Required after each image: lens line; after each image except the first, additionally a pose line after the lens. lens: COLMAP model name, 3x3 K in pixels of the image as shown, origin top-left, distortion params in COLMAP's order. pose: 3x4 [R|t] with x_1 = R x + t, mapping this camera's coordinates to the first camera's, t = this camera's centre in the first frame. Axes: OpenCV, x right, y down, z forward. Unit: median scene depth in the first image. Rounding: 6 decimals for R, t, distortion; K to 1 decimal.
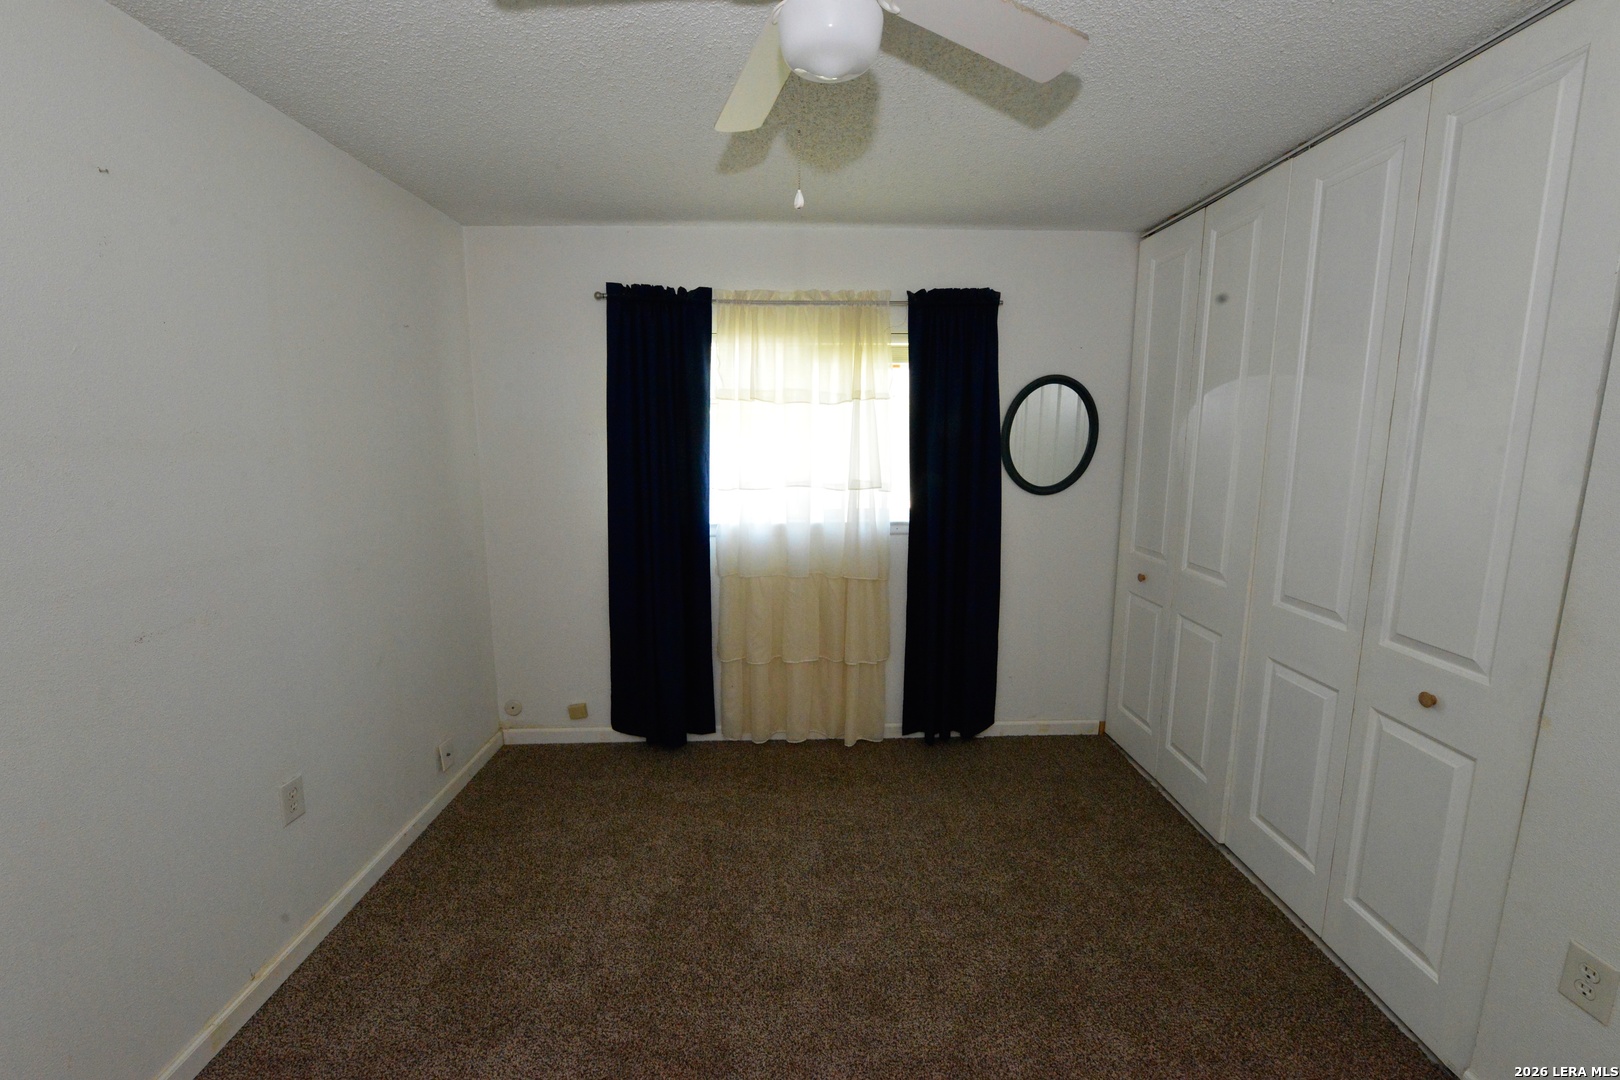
lens RADIAL K [[635.8, 0, 810.5], [0, 635.8, 533.8], [0, 0, 1]] dist [-0.011829, -0.000238]
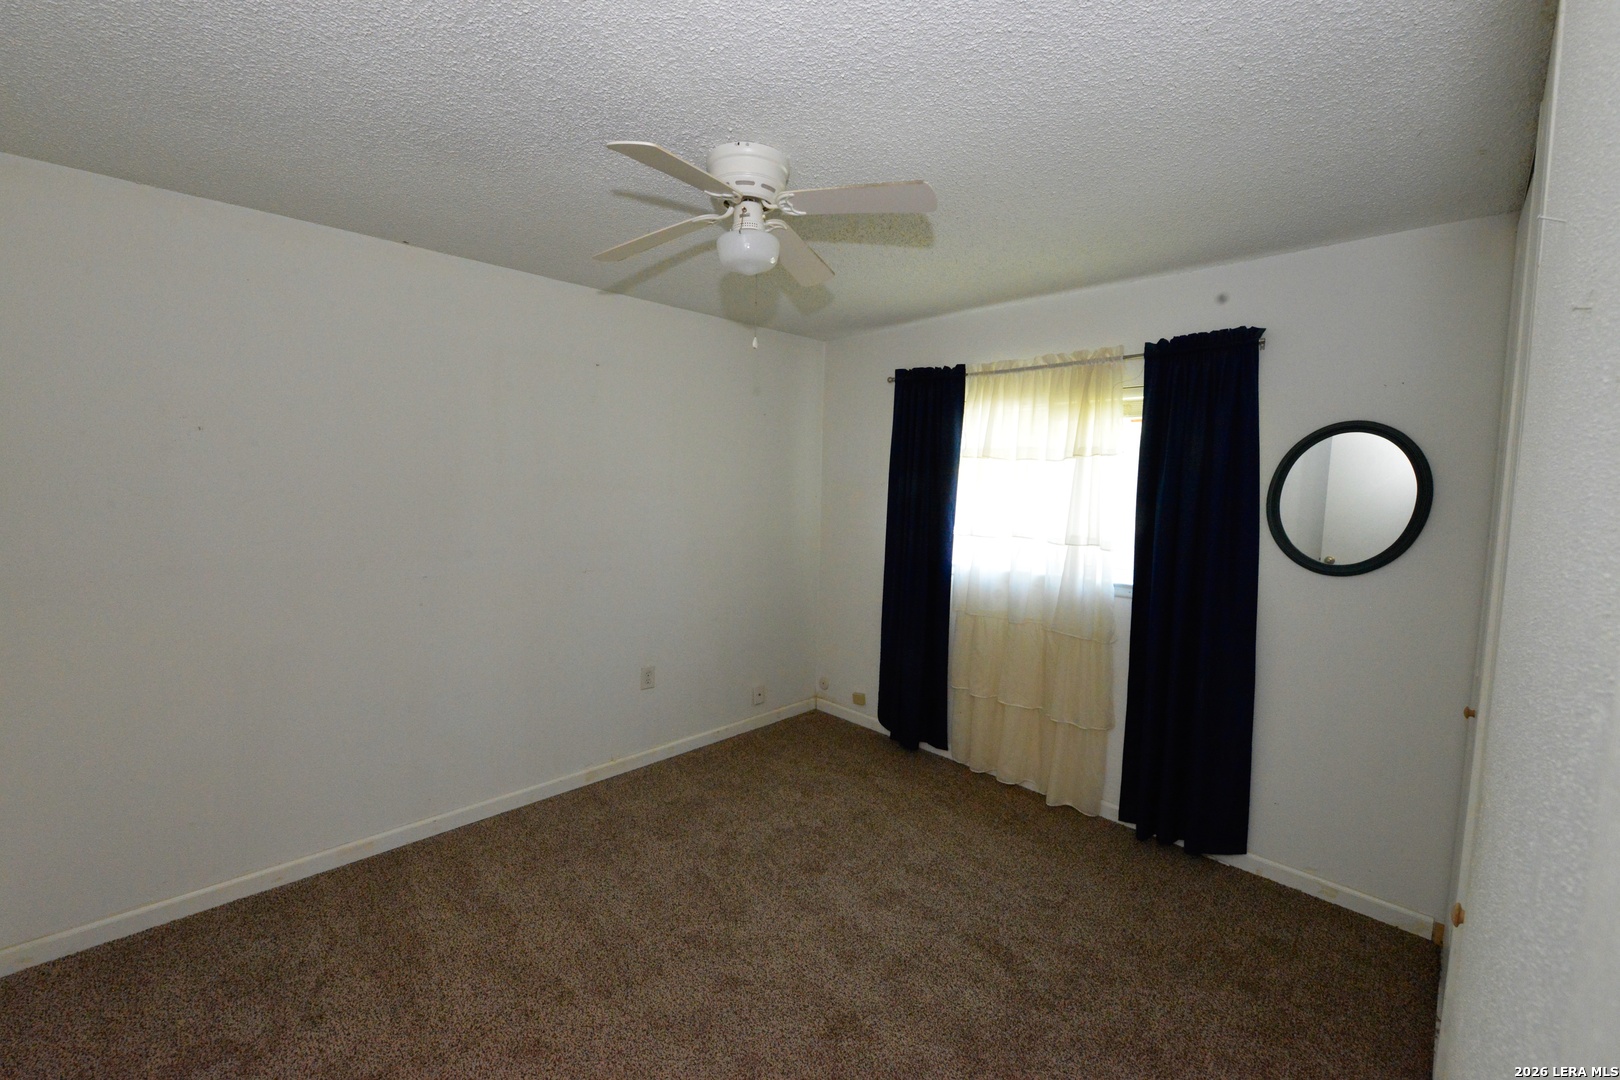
lens RADIAL K [[635.8, 0, 810.5], [0, 635.8, 533.8], [0, 0, 1]] dist [-0.011829, -0.000238]
pose [[0.678493, 0.077824, -0.730473, 0.522989], [-0.135650, 0.990546, -0.020464, -0.010828], [0.721974, 0.112973, 0.682635, 0.020446]]
